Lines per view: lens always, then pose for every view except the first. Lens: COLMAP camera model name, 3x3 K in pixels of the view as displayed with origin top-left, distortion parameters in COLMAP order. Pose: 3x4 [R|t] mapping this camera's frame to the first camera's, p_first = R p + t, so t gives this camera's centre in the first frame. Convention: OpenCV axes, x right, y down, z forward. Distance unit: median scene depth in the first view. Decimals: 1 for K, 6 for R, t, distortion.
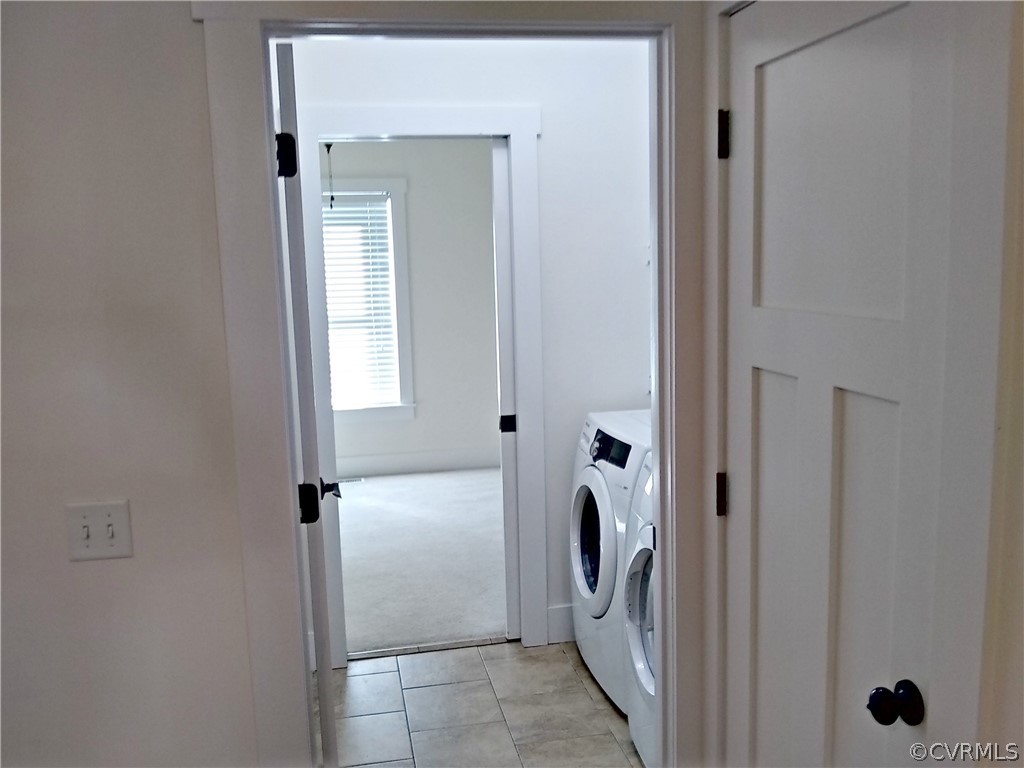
lens RADIAL K [[930.0, 0, 512.3], [0, 930.0, 382.2], [0, 0, 1]] dist [-0.010709, 0.000000]
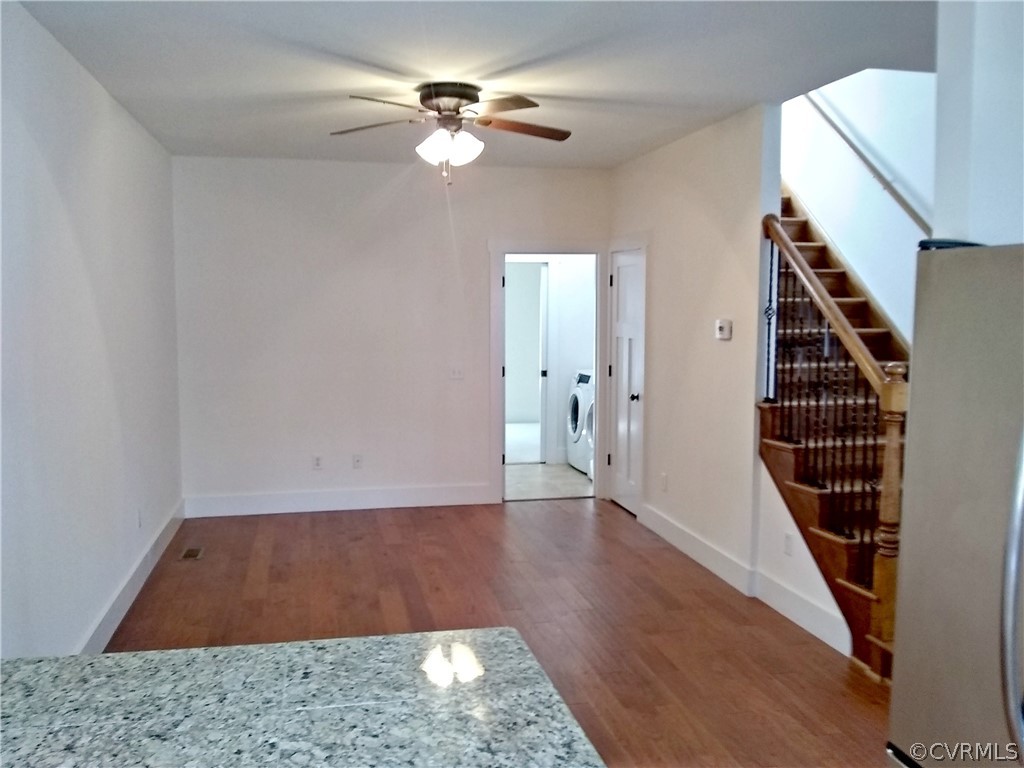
lens RADIAL K [[930.0, 0, 514.8], [0, 930.0, 385.5], [0, 0, 1]] dist [-0.010709, 0.000000]
pose [[0.999286, 0.034181, 0.016110, -0.141535], [-0.033261, 0.997971, -0.054296, 0.246413], [-0.017933, 0.053721, 0.998395, -1.749048]]
